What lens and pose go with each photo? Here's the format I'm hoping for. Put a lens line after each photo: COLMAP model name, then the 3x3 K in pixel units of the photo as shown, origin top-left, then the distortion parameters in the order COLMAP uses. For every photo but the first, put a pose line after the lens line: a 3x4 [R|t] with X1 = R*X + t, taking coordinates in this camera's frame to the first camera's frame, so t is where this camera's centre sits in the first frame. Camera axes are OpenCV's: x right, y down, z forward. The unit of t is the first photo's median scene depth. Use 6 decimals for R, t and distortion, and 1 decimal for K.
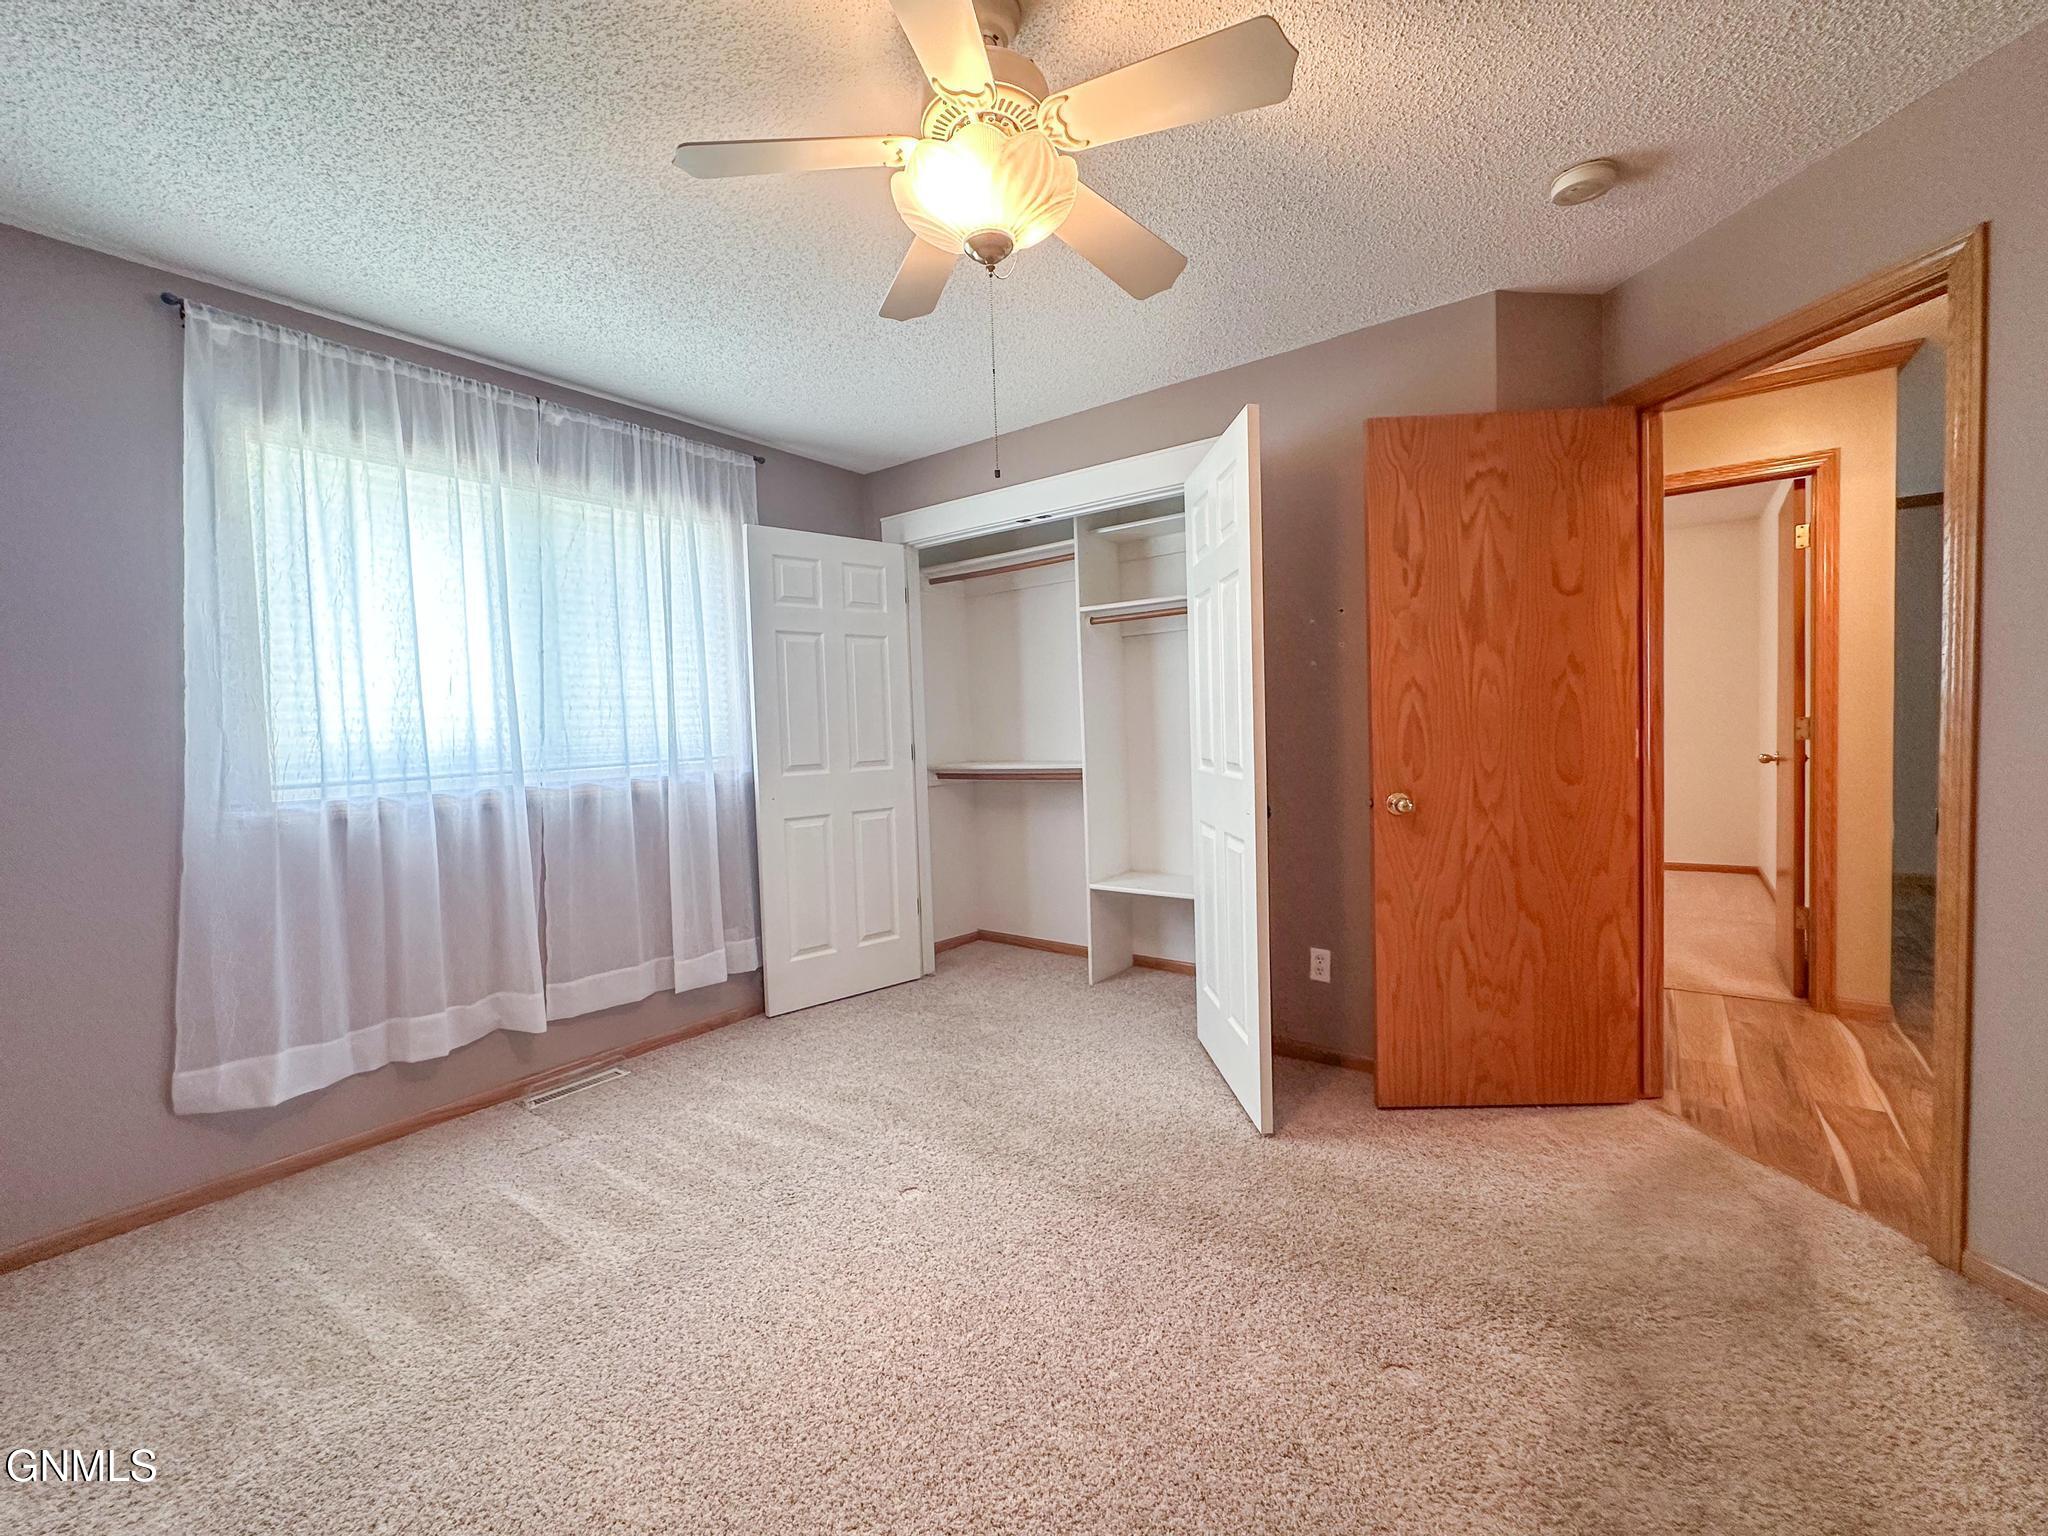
lens RADIAL K [[848.5, 0, 1042.0], [0, 848.5, 755.5], [0, 0, 1]] dist [-0.000923, -0.000139]
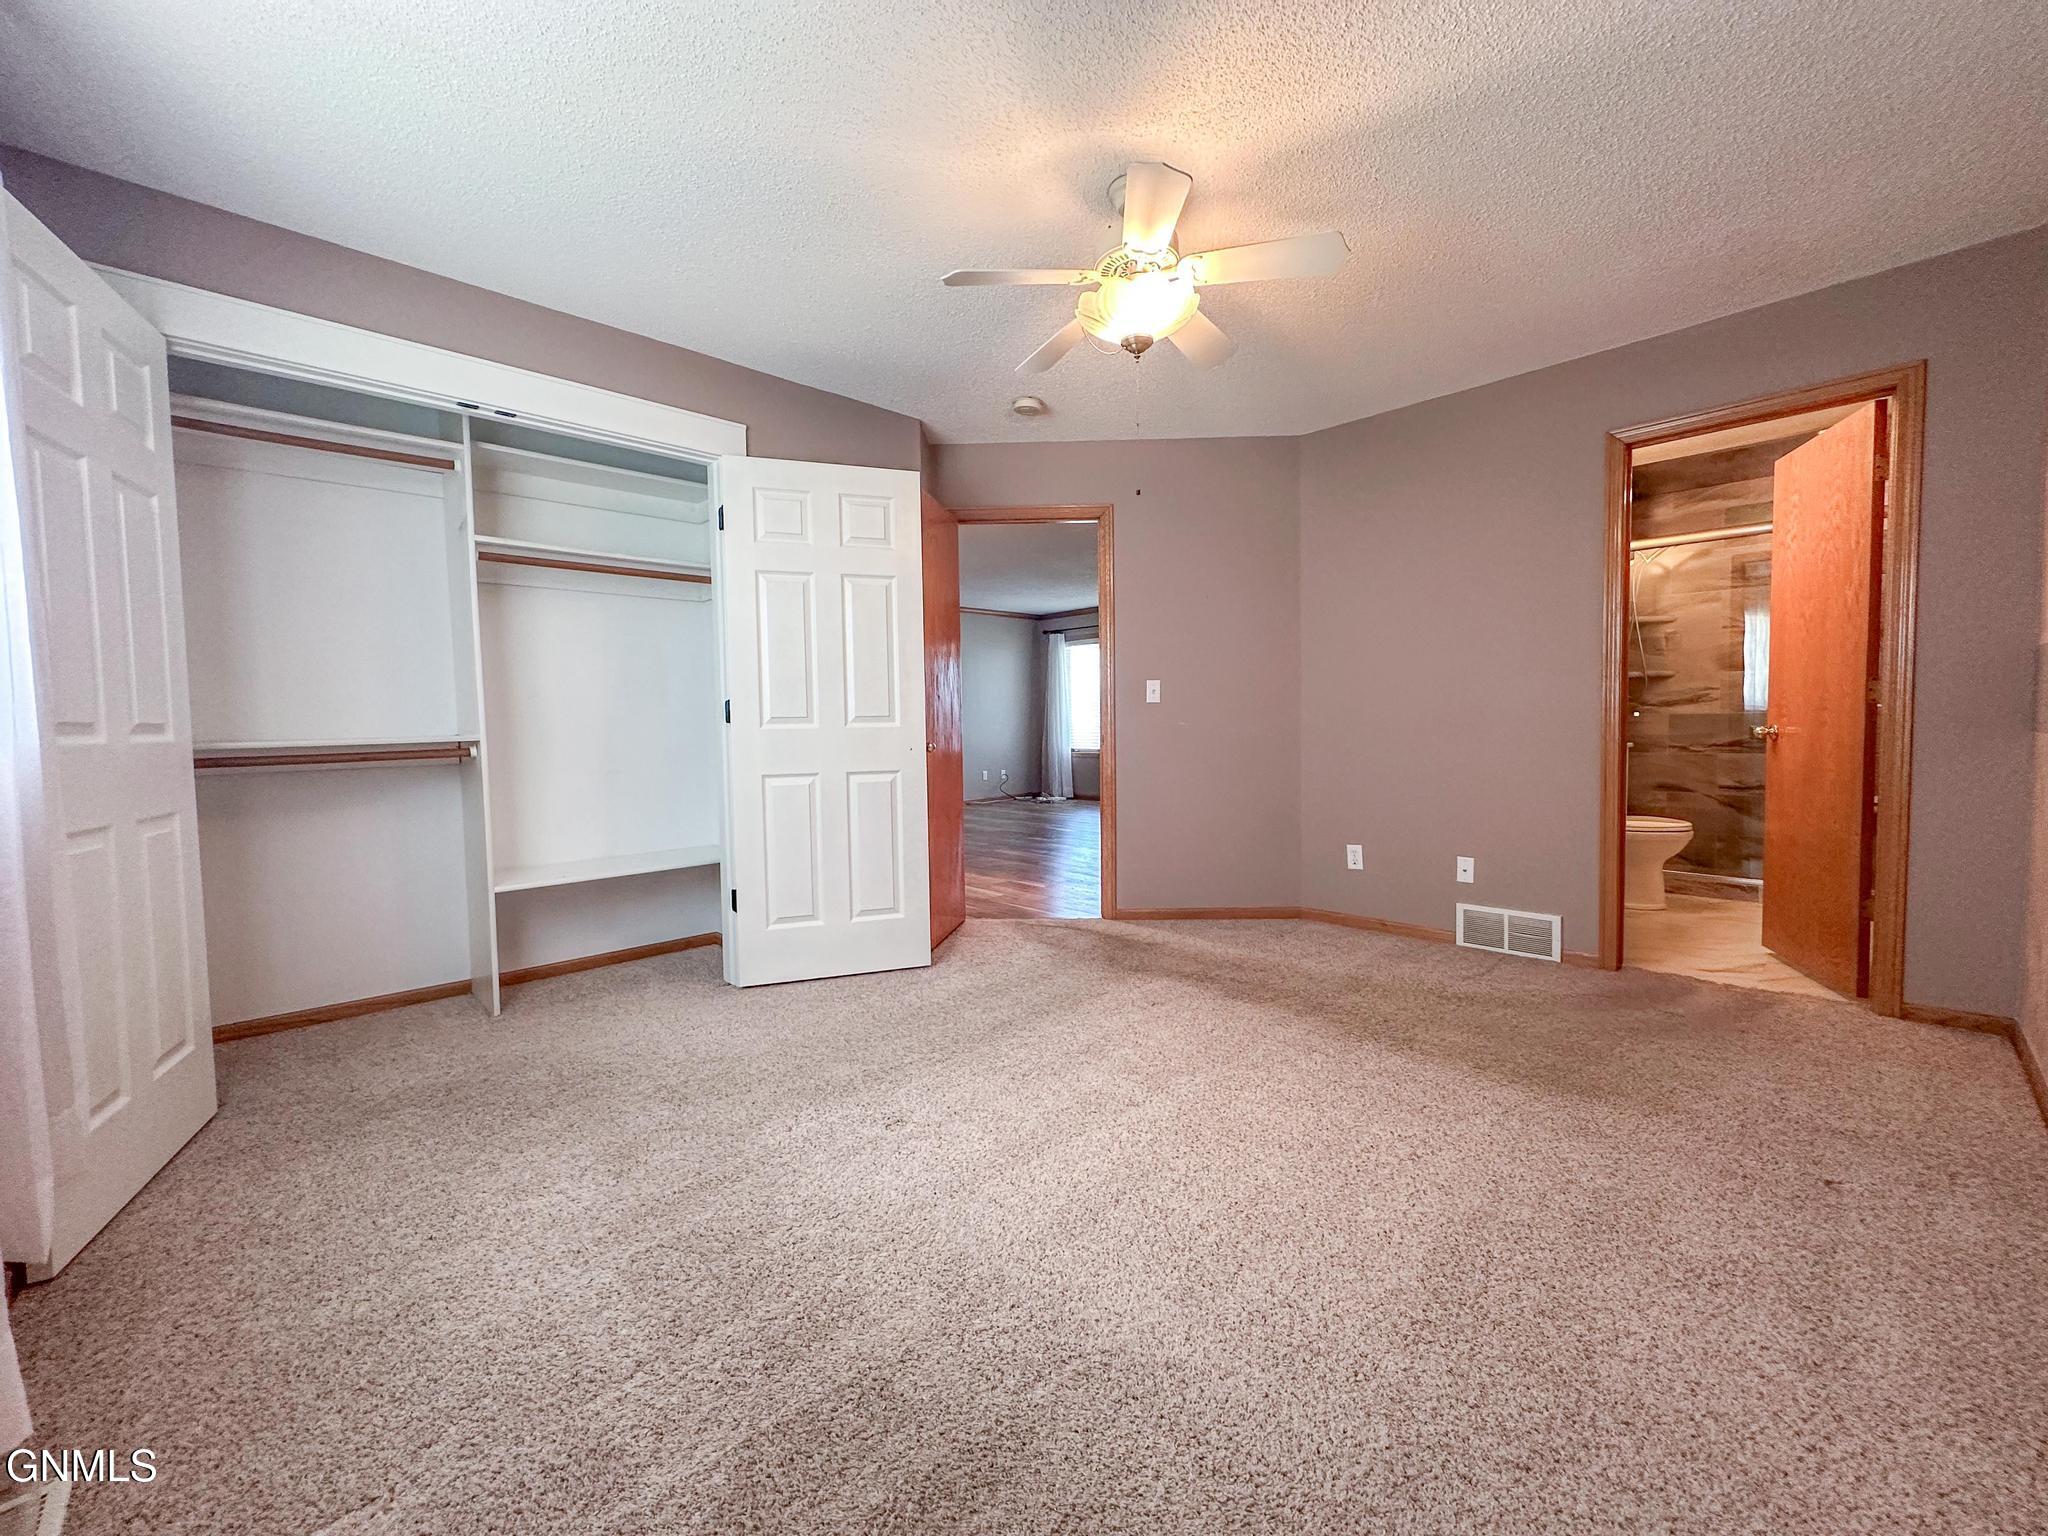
lens RADIAL K [[828.2, 0, 1020.3], [0, 828.2, 758.2], [0, 0, 1]] dist [-0.001295, -0.000146]
pose [[0.169786, -0.022338, 0.985228, -0.925036], [0.038459, 0.999132, 0.016026, 0.055898], [-0.984730, 0.035170, 0.170498, 0.566671]]
